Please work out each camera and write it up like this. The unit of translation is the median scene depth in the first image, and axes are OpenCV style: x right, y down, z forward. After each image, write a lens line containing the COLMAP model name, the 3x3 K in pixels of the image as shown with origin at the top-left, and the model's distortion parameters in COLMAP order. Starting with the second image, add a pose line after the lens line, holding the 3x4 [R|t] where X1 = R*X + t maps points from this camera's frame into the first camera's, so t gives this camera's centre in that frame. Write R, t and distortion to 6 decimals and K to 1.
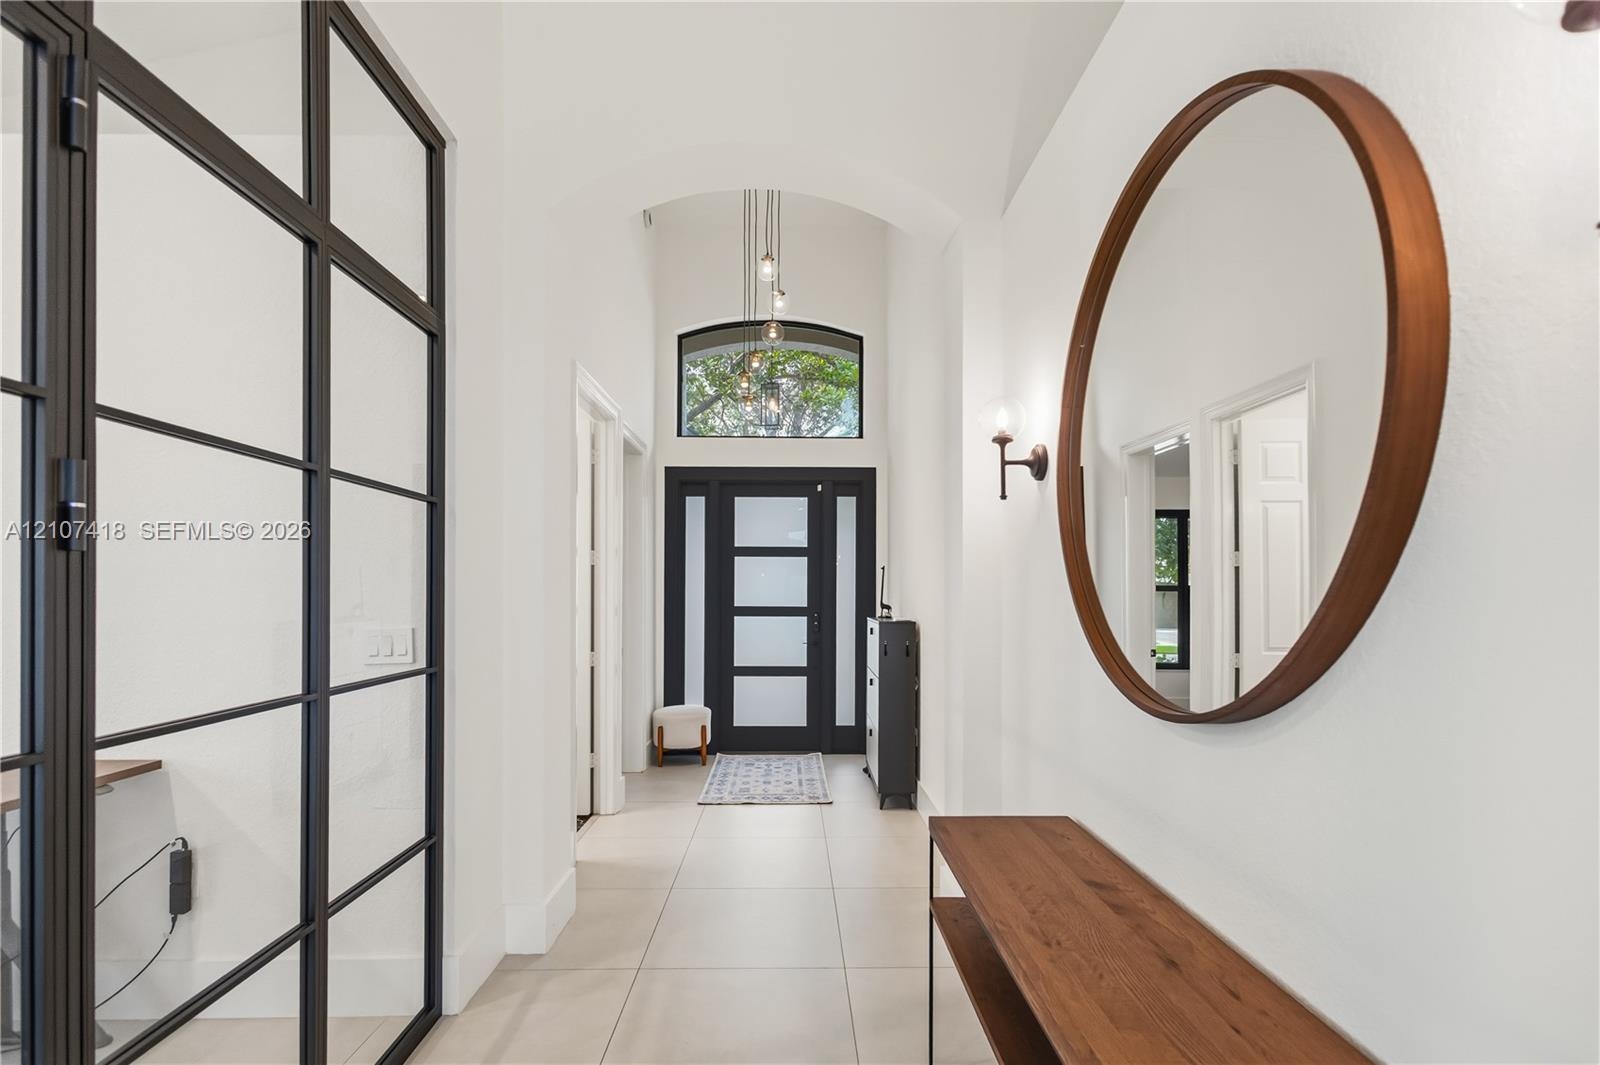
lens RADIAL K [[740.4, 0, 810.5], [0, 740.4, 603.2], [0, 0, 1]] dist [0.007525, 0.000453]
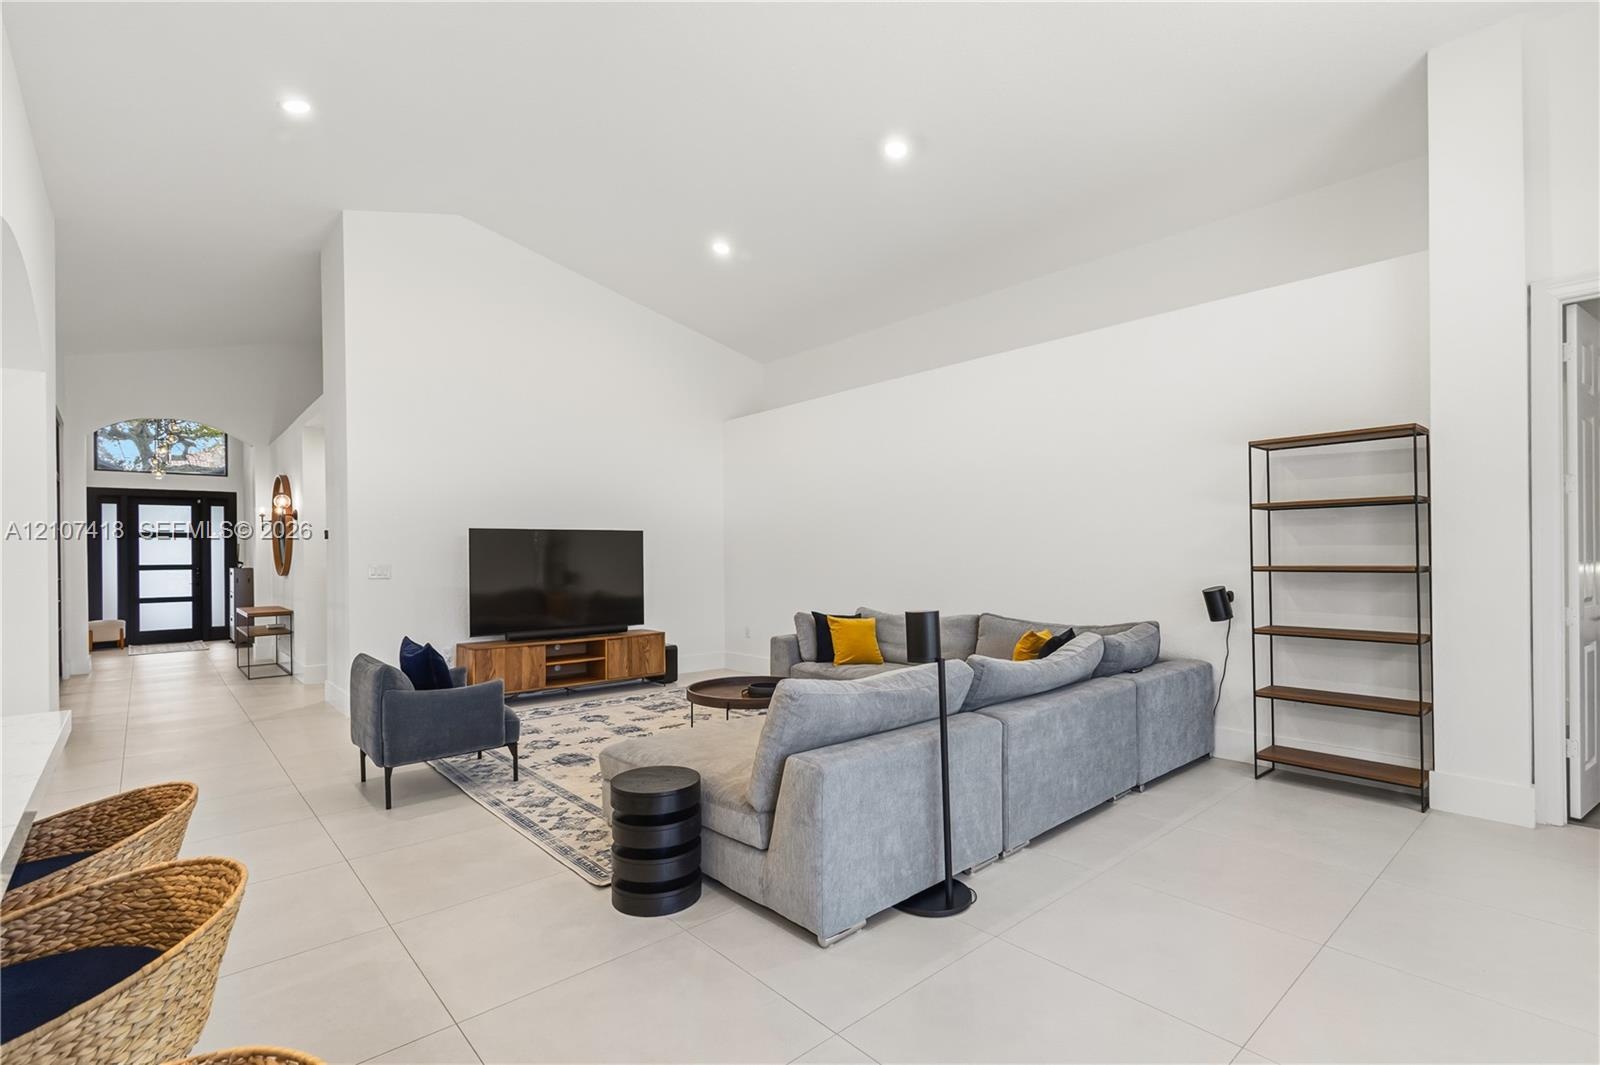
lens RADIAL K [[740.4, 0, 791.2], [0, 740.4, 553.9], [0, 0, 1]] dist [0.007525, 0.000453]
pose [[0.759112, -0.009076, 0.650896, -0.078193], [0.010781, 0.999941, 0.001370, -0.008541], [-0.650870, 0.005977, 0.759165, -1.425175]]
